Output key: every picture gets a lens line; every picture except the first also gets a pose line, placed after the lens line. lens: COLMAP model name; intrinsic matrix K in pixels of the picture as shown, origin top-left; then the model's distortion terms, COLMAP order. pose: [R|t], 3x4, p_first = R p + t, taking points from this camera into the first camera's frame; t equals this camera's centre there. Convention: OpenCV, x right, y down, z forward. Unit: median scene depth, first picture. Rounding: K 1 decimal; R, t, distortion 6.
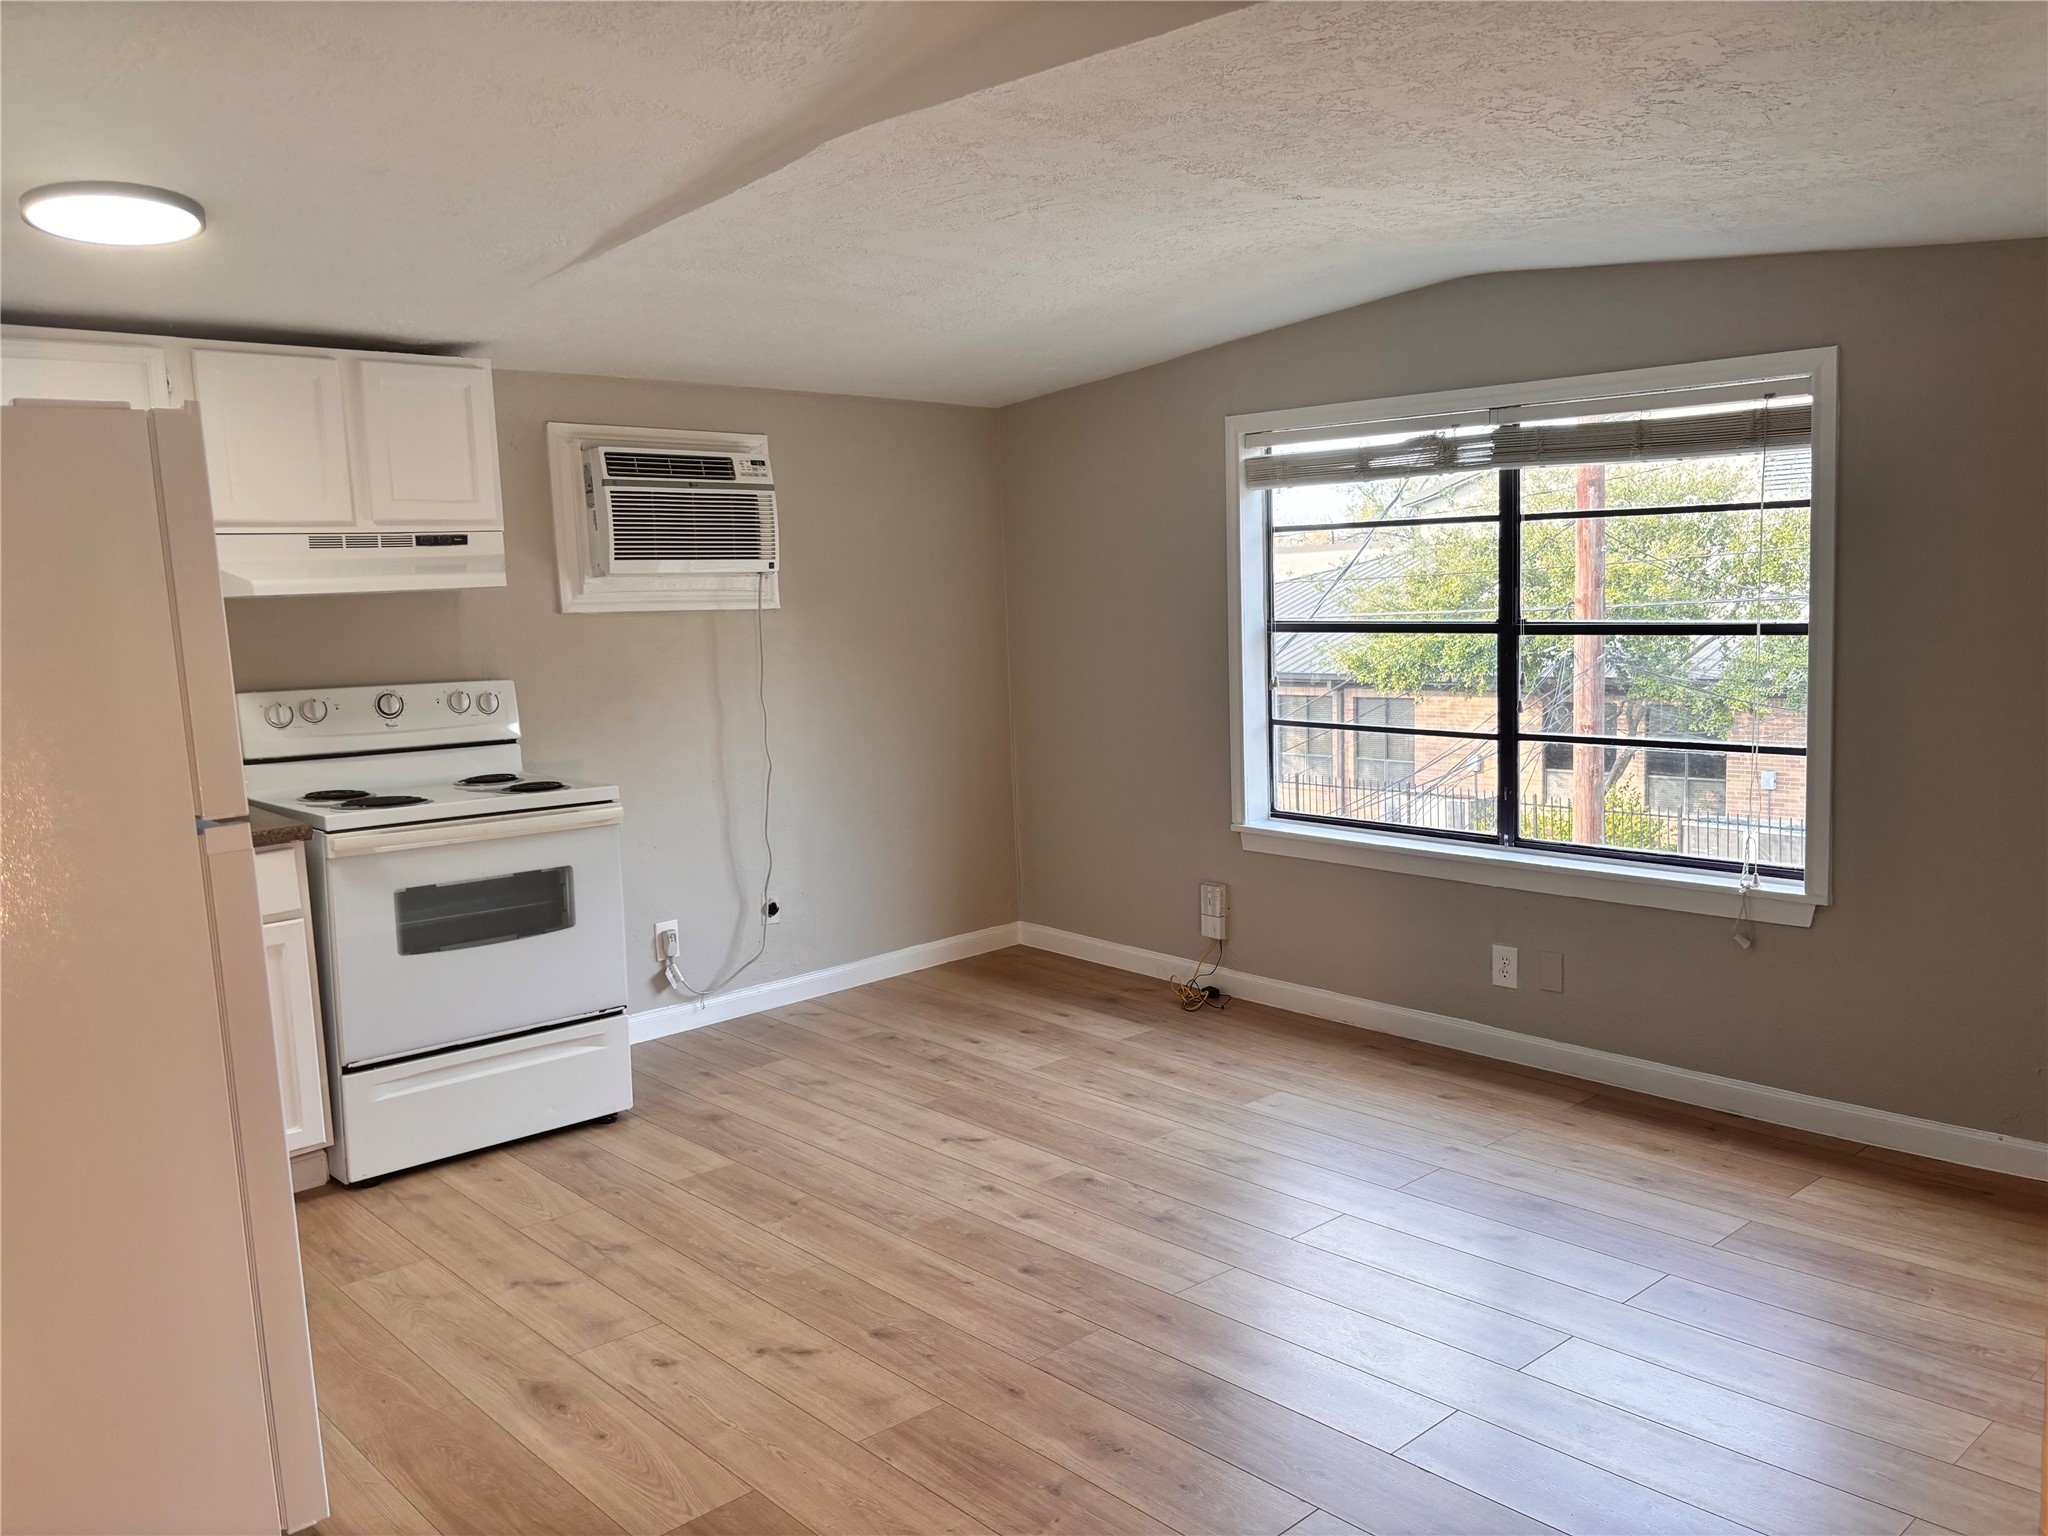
lens RADIAL K [[1573.0, 0, 1024.0], [0, 1573.0, 768.0], [0, 0, 1]] dist [0.070193, -0.000138]
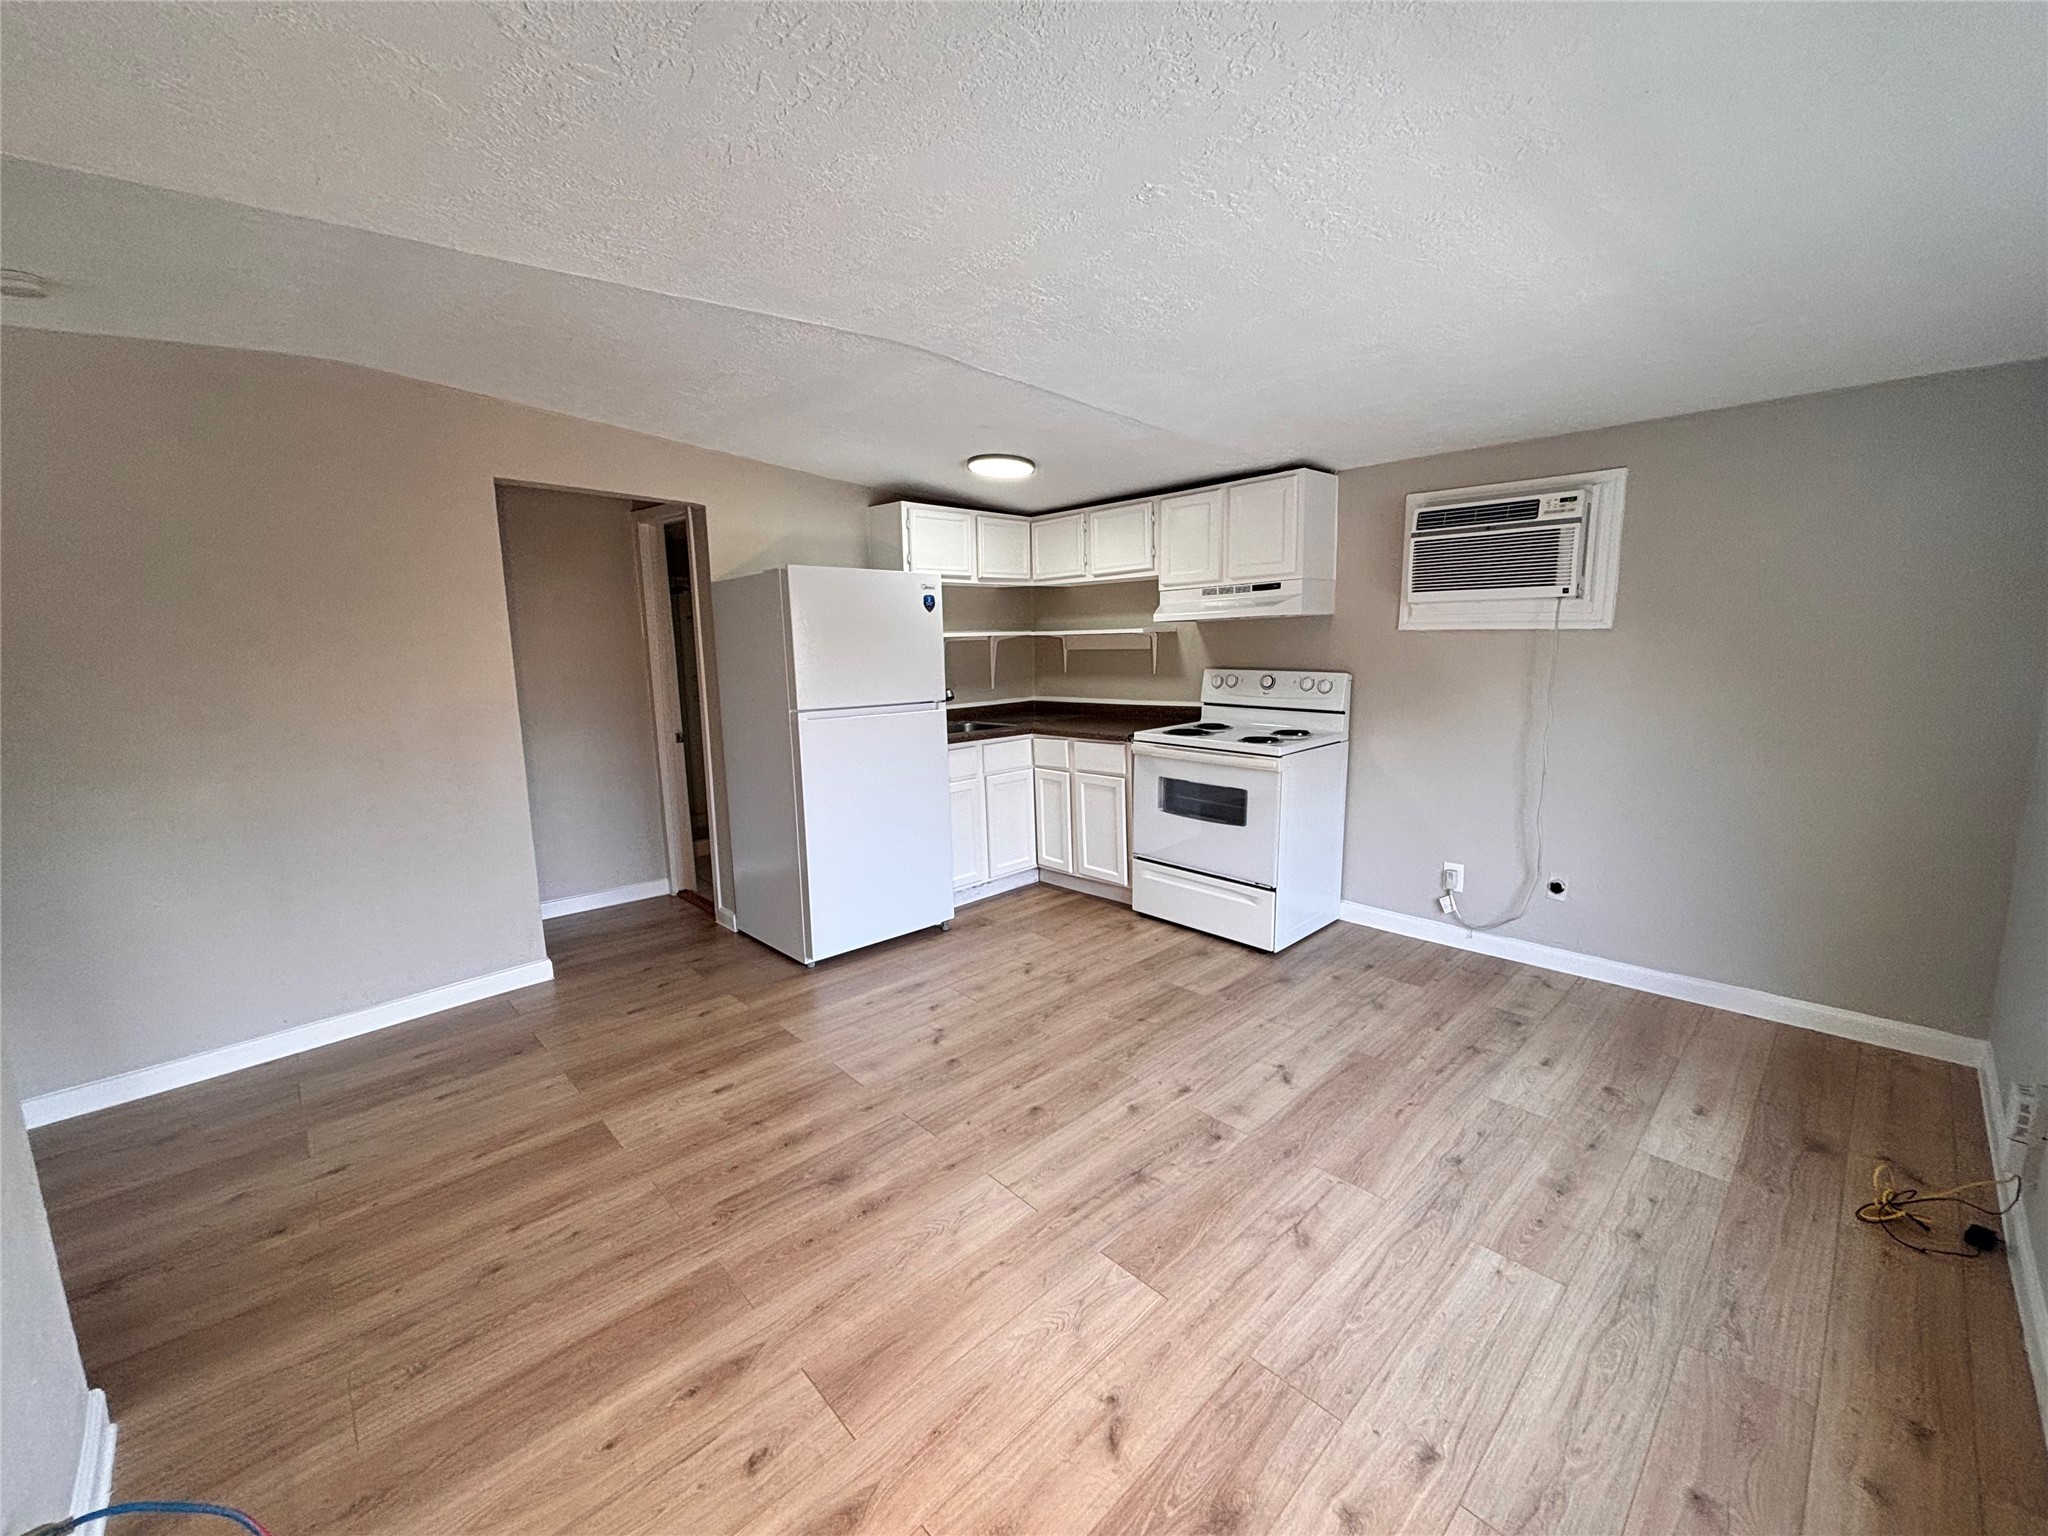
lens RADIAL K [[821.0, 0, 1024.0], [0, 821.0, 768.0], [0, 0, 1]] dist [-0.001062, 0.000010]
pose [[0.008826, 0.194944, -0.980775, 0.507718], [-0.088569, 0.977110, 0.193419, -0.097770], [0.996031, 0.085159, 0.025890, 0.711296]]
